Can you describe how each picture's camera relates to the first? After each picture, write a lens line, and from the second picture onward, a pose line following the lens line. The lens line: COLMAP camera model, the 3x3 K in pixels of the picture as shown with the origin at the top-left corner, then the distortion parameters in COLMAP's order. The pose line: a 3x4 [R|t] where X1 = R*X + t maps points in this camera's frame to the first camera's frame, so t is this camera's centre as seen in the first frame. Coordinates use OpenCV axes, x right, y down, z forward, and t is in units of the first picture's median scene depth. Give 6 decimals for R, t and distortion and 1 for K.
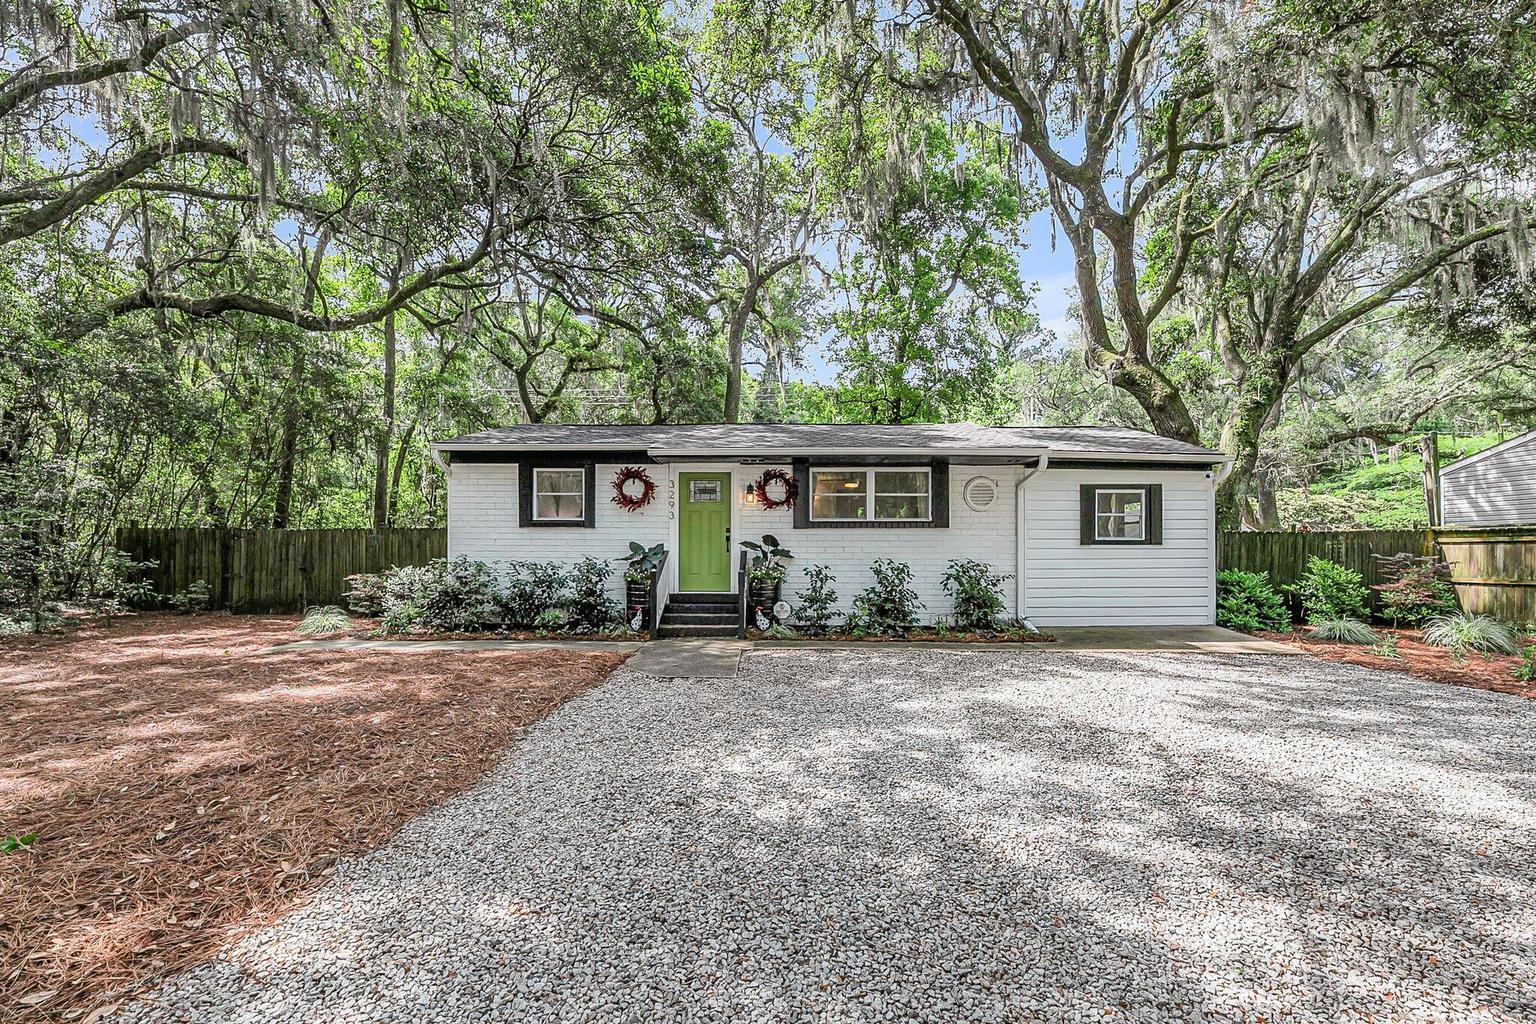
lens RADIAL K [[648.0, 0, 757.0], [0, 648.0, 547.4], [0, 0, 1]] dist [-0.000170, -0.000085]
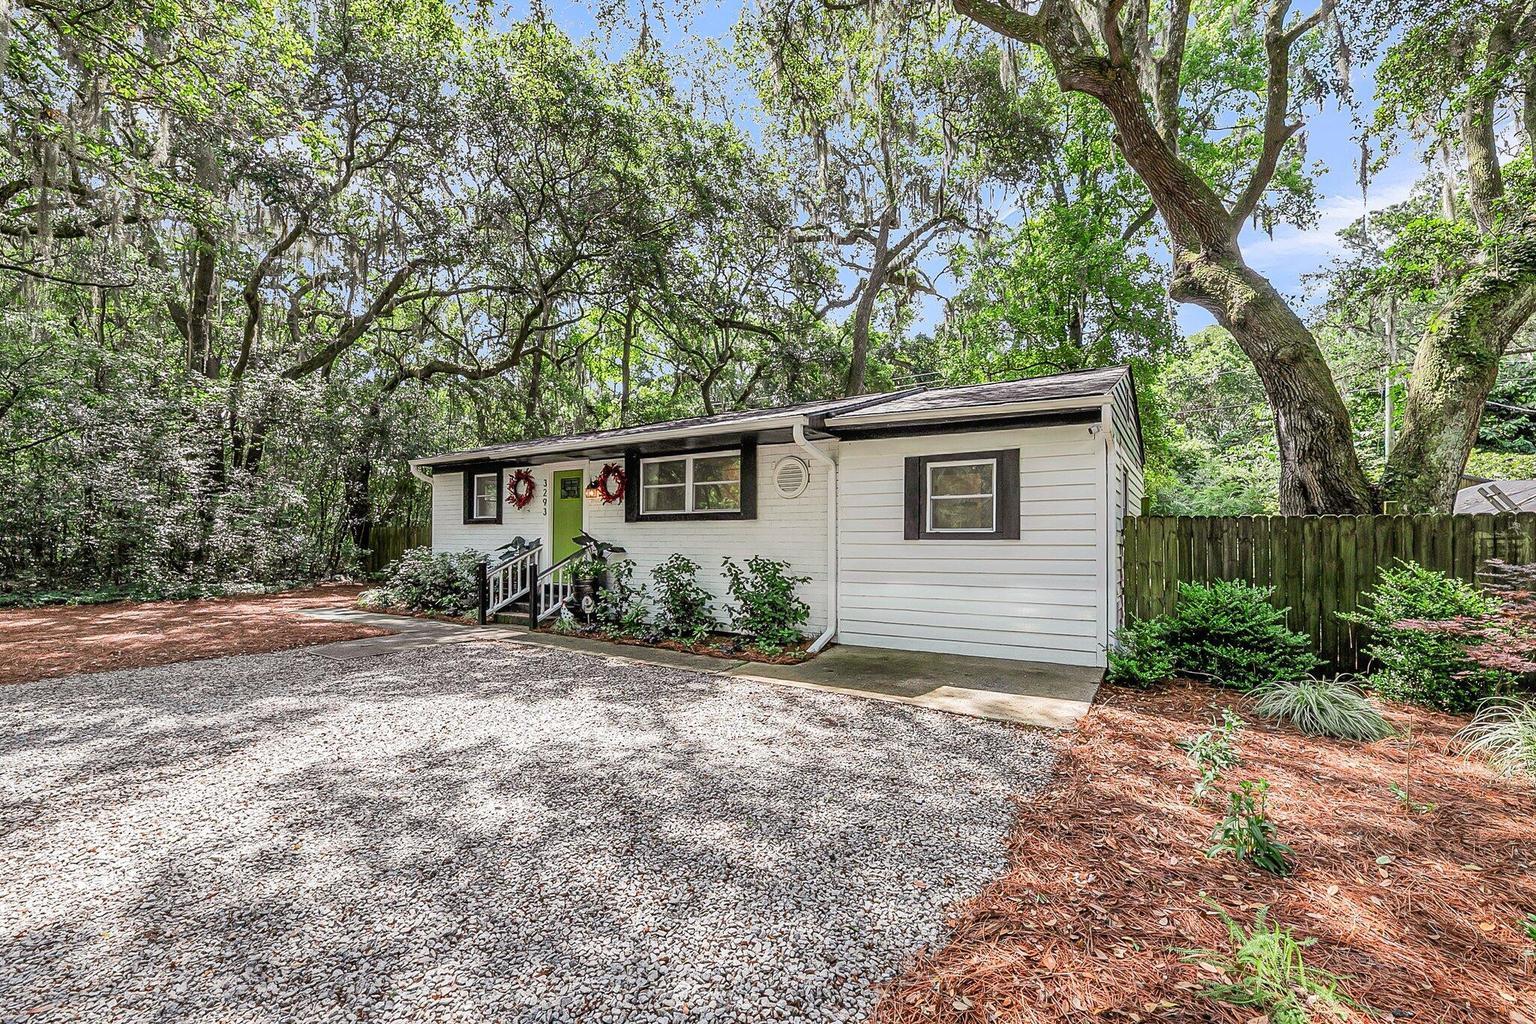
lens RADIAL K [[625.8, 0, 761.1], [0, 625.8, 538.3], [0, 0, 1]] dist [-0.009443, -0.000031]
pose [[0.849149, -0.000089, -0.528153, 0.729802], [0.001242, 0.999998, 0.001828, -0.006048], [0.528151, -0.002208, 0.849147, 0.301445]]
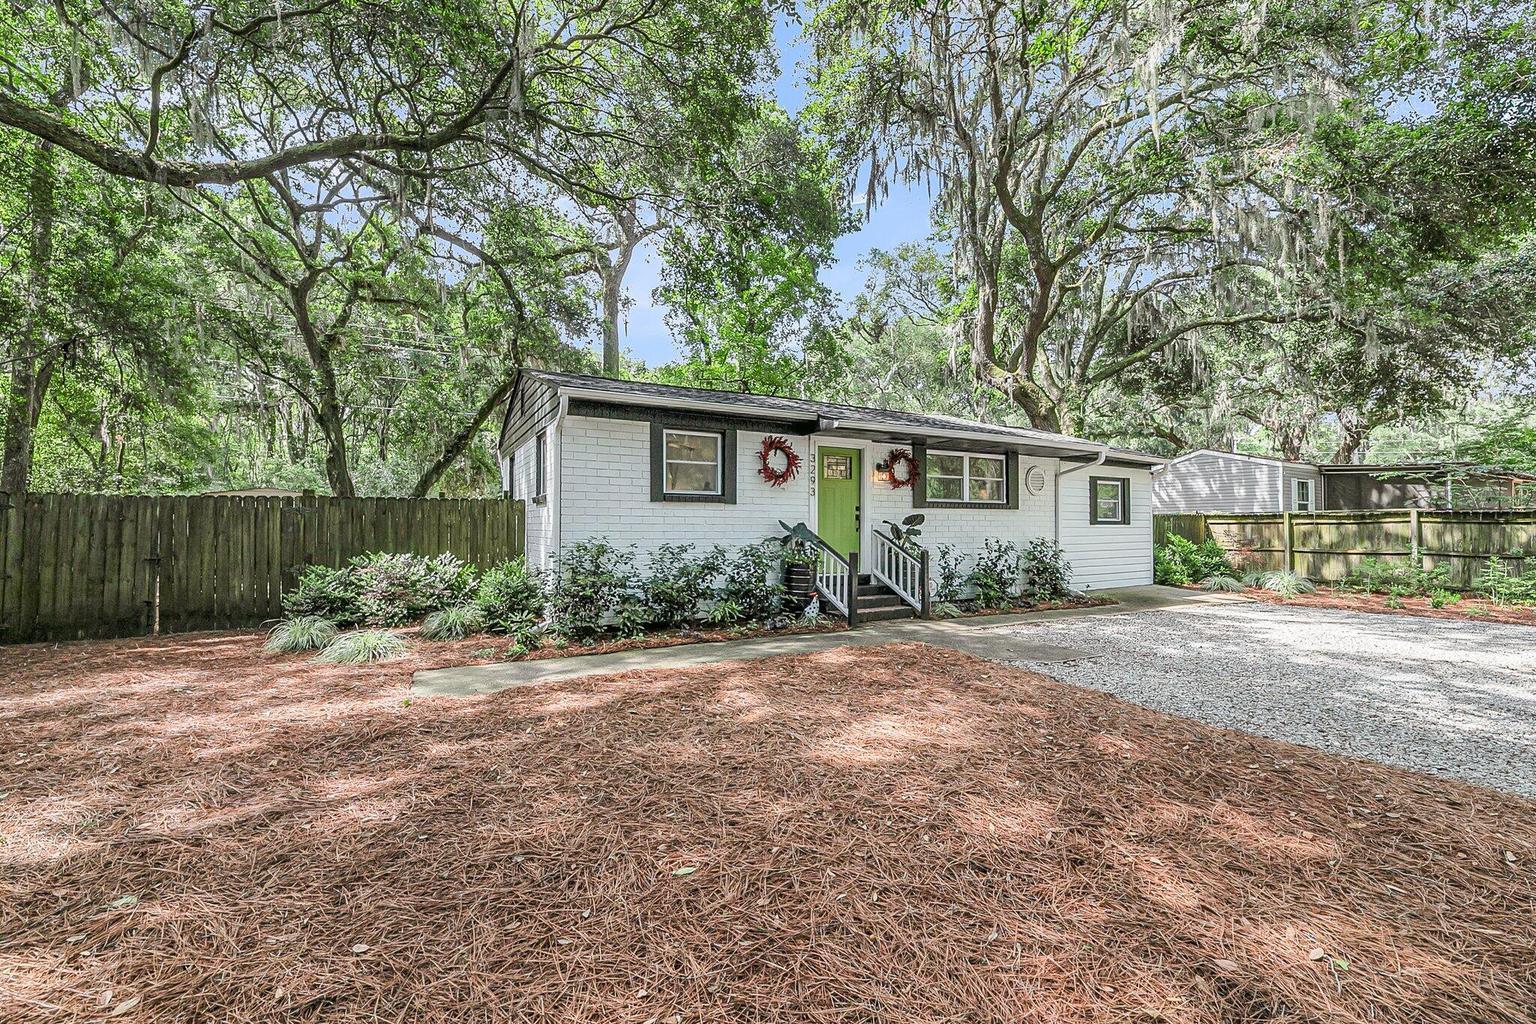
lens RADIAL K [[635.3, 0, 768.0], [0, 635.3, 512.0], [0, 0, 1]] dist [-0.003229, -0.000410]
pose [[0.868107, 0.011169, 0.496251, -0.635106], [-0.002950, 0.999845, -0.017341, -0.004701], [-0.496368, 0.013590, 0.868006, 0.247527]]
